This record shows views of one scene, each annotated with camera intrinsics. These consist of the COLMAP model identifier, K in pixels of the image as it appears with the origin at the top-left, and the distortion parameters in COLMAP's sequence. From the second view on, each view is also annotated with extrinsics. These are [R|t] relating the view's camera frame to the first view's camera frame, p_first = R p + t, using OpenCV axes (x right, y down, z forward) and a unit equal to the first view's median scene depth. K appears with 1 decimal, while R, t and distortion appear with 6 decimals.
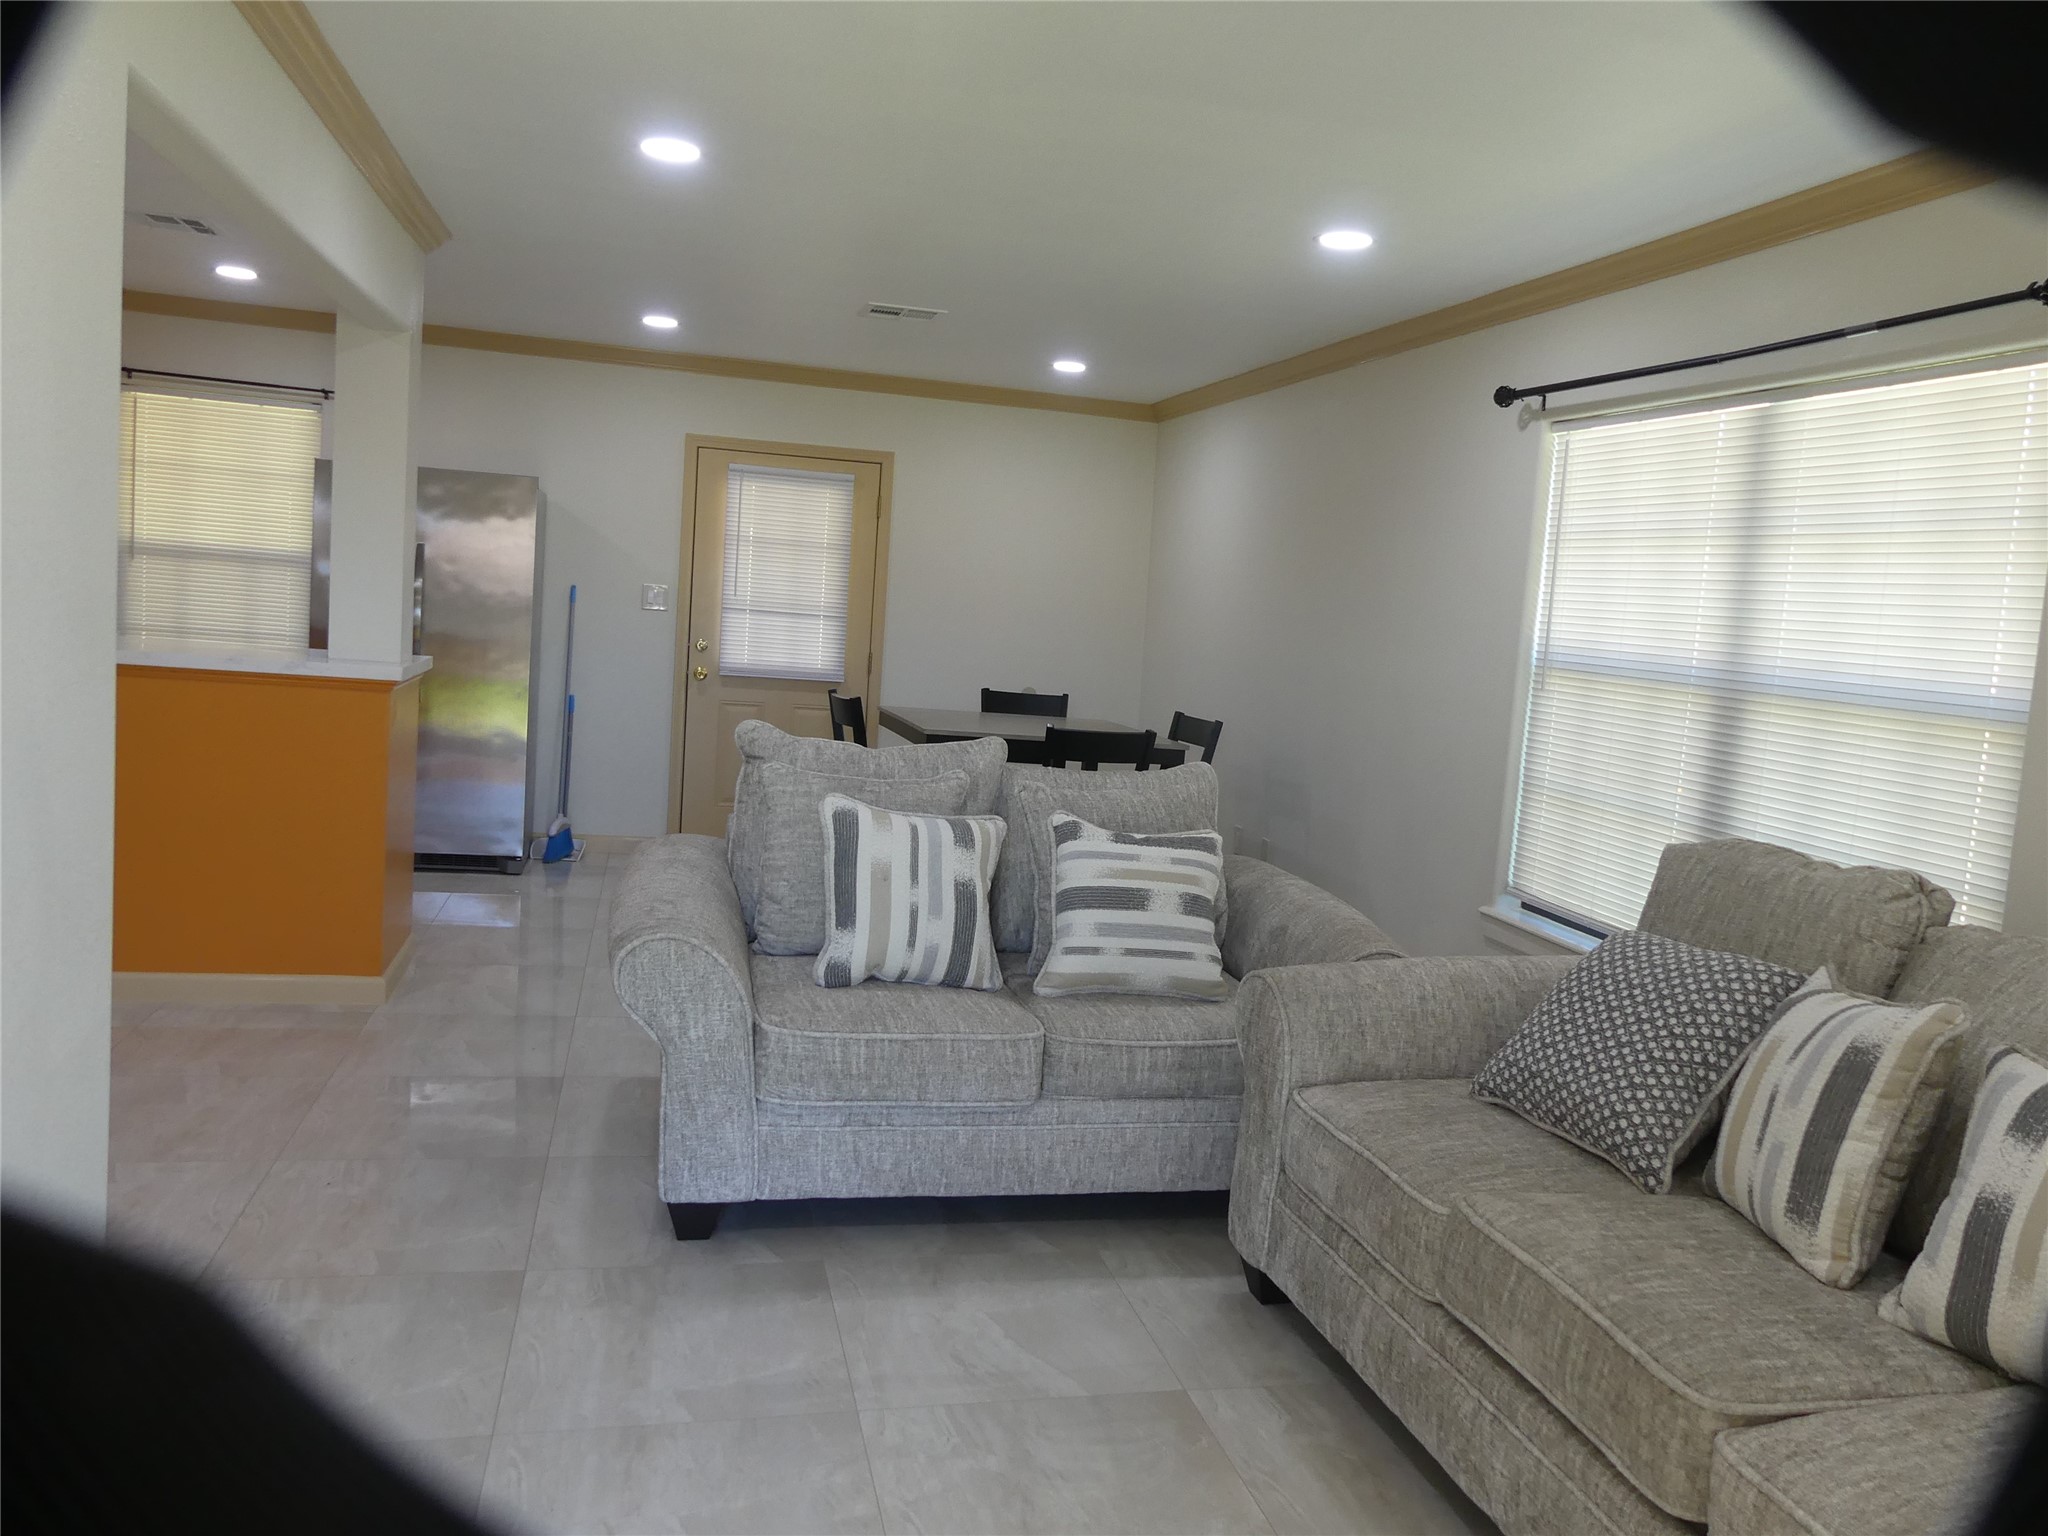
lens RADIAL K [[1607.6, 0, 1019.6], [0, 1607.6, 764.3], [0, 0, 1]] dist [0.005352, -0.006833]
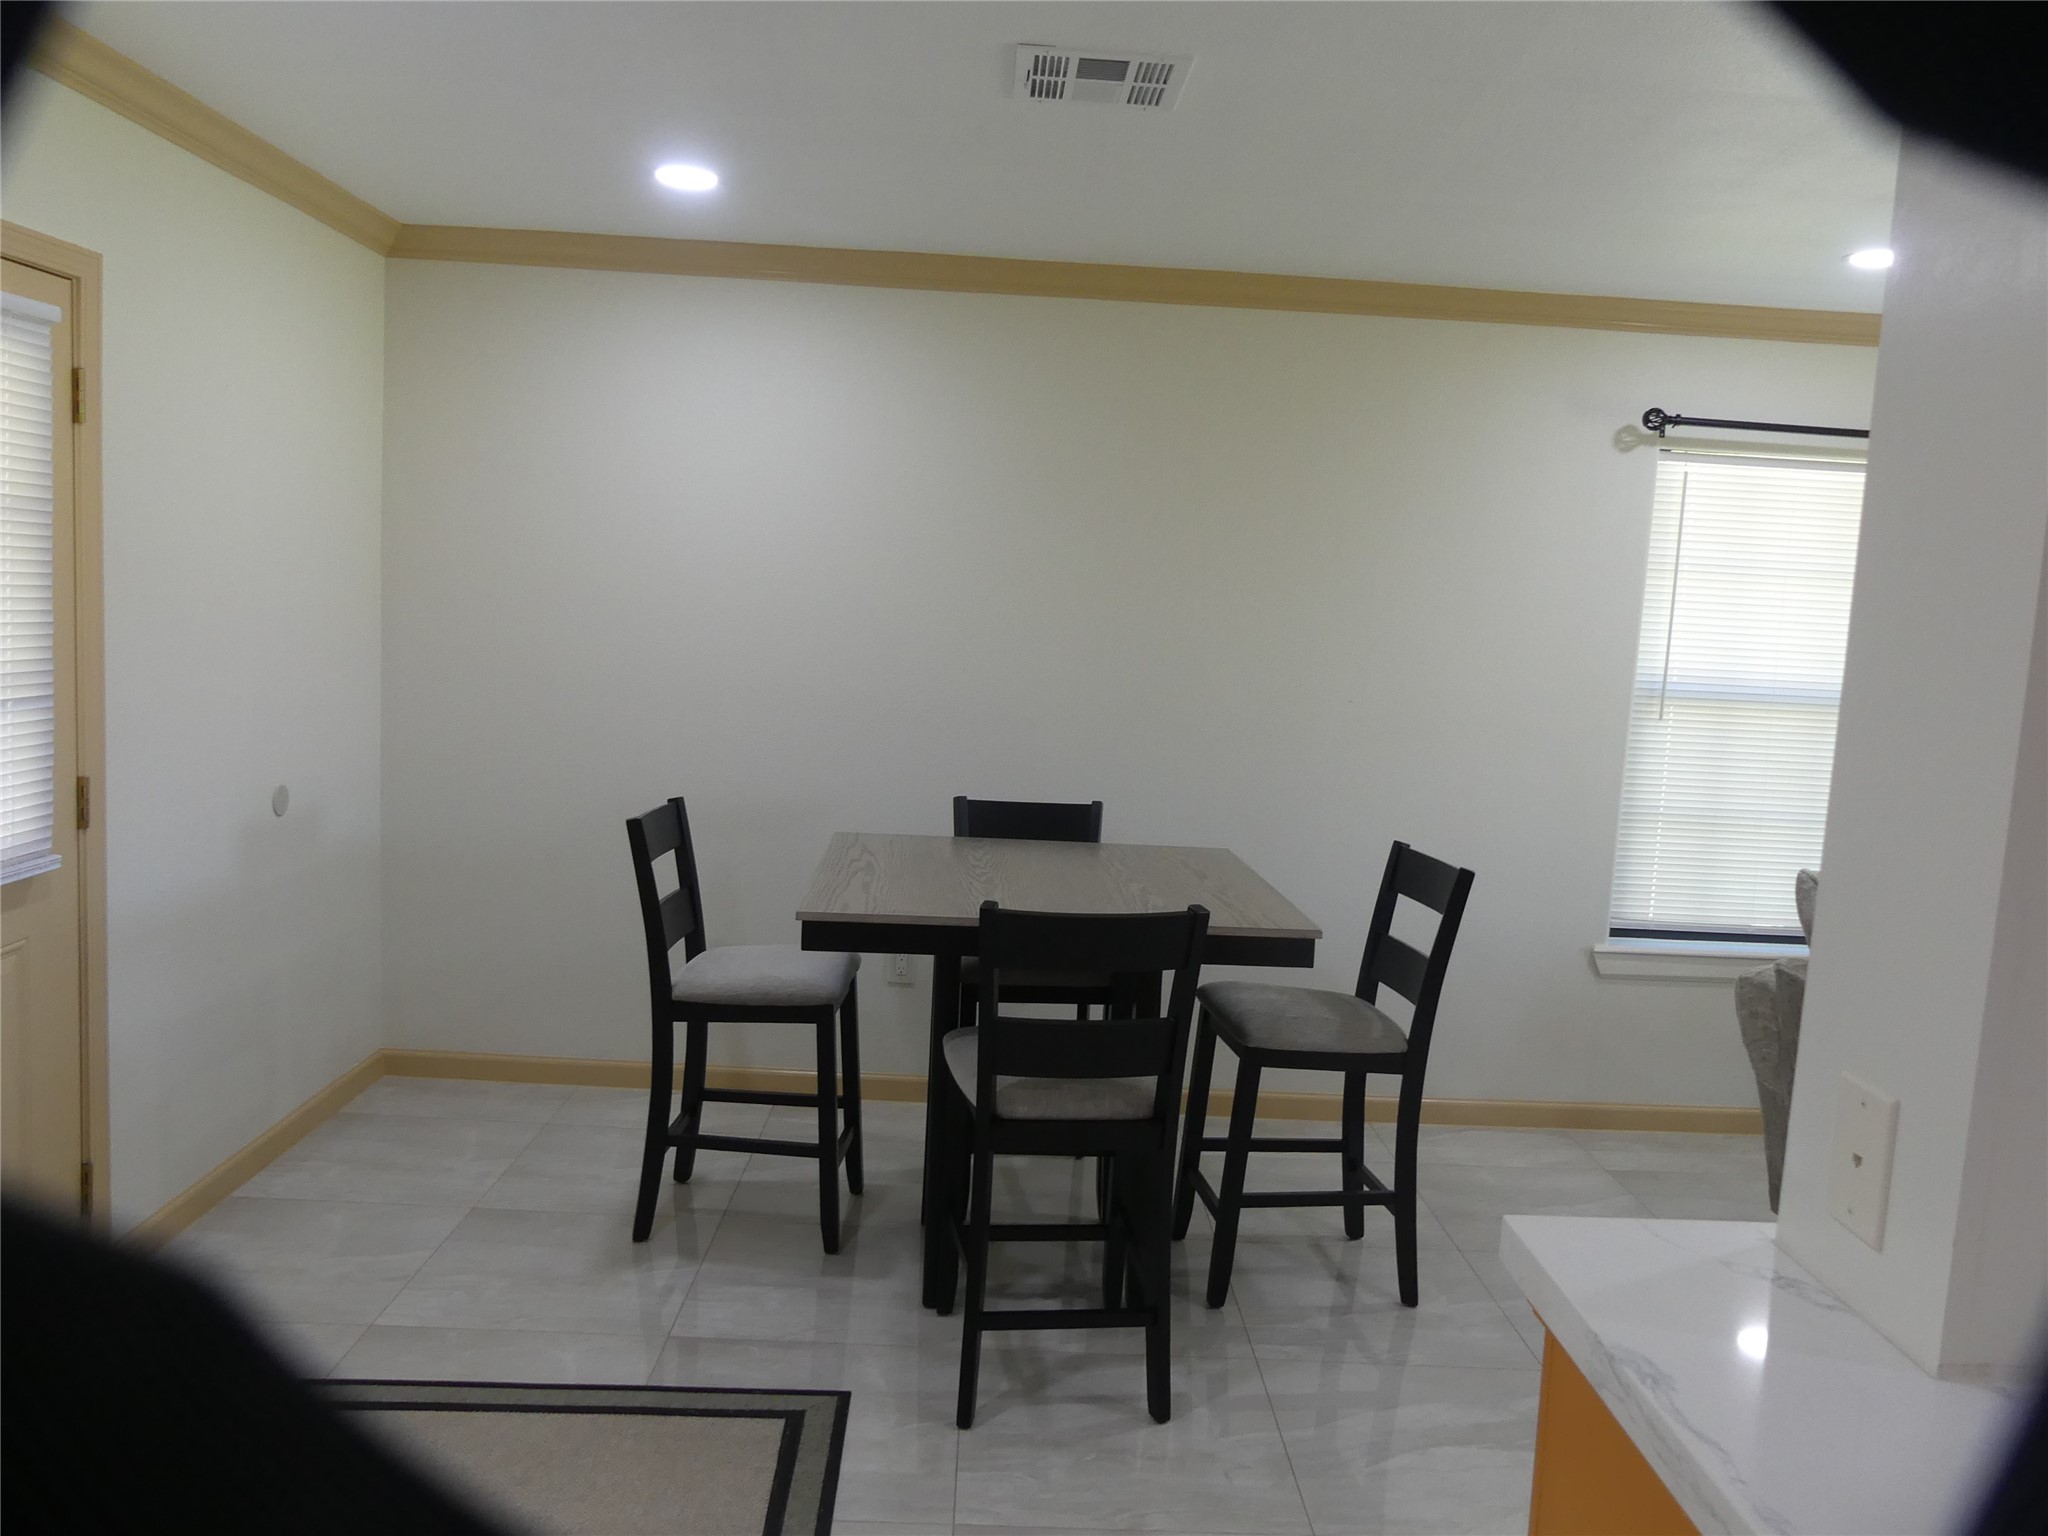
lens RADIAL K [[1607.6, 0, 1017.6], [0, 1607.6, 770.6], [0, 0, 1]] dist [0.005352, -0.006833]
pose [[0.186500, -0.155995, 0.969991, -0.814988], [0.068720, 0.986967, 0.145513, -0.210755], [-0.980049, 0.039520, 0.194789, 1.337187]]
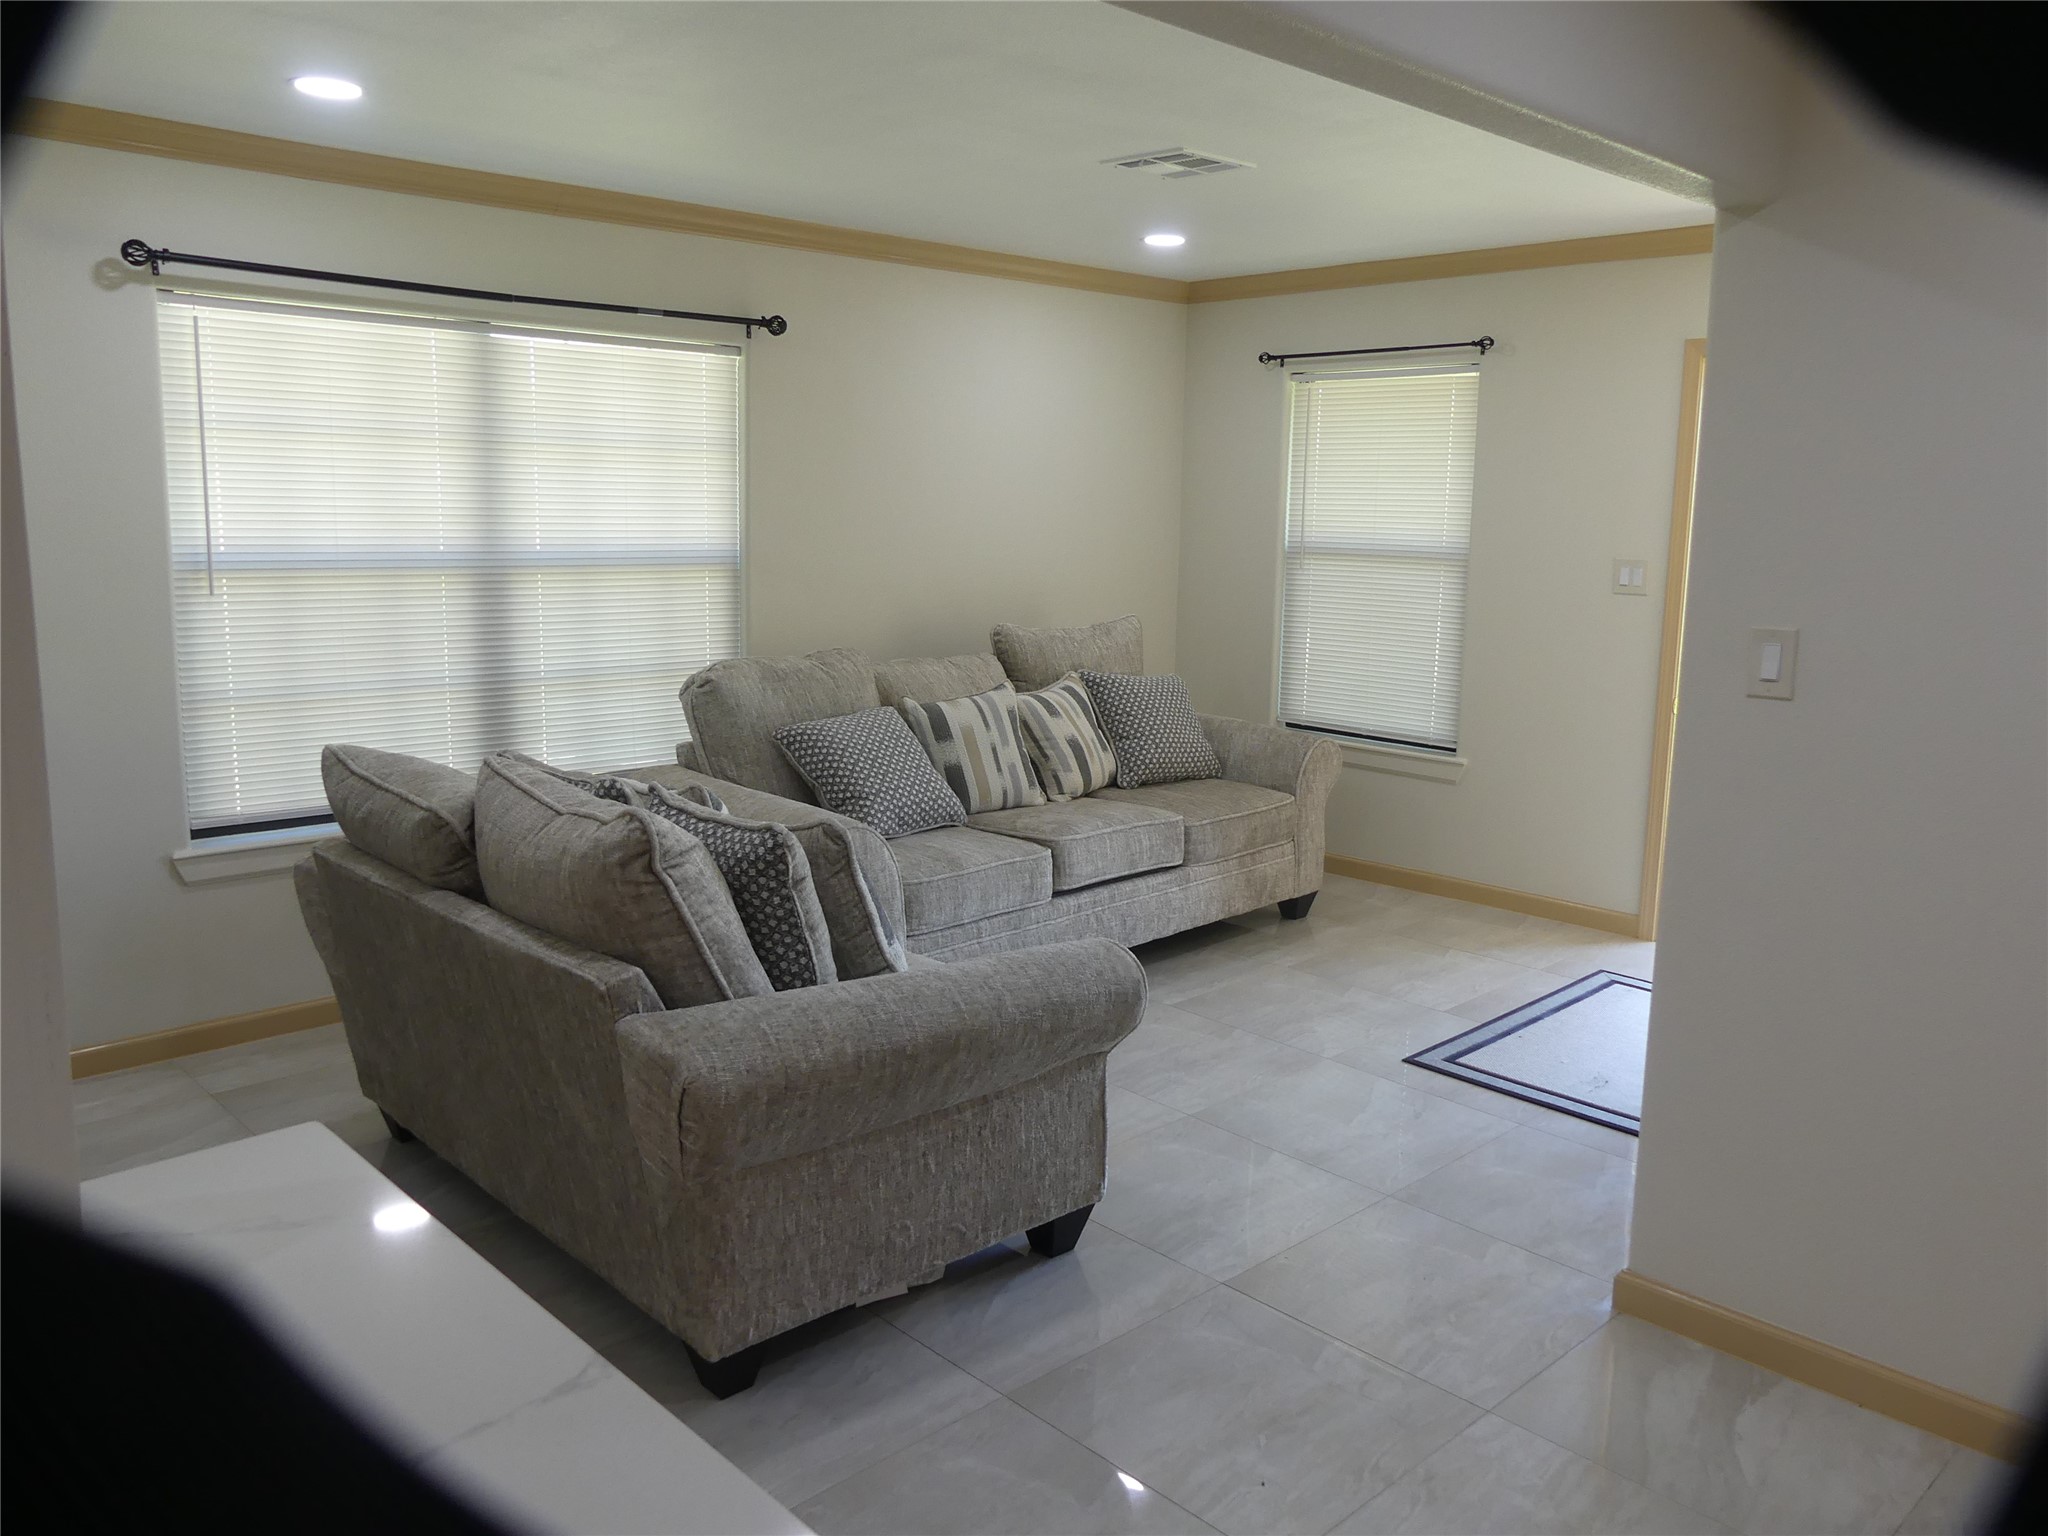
lens RADIAL K [[1607.6, 0, 1032.4], [0, 1607.6, 767.8], [0, 0, 1]] dist [0.005352, -0.006833]
pose [[-0.526552, -0.202239, 0.825738, -0.772782], [0.046310, 0.963027, 0.265394, -0.192465], [-0.848881, 0.177984, -0.497718, 1.199771]]
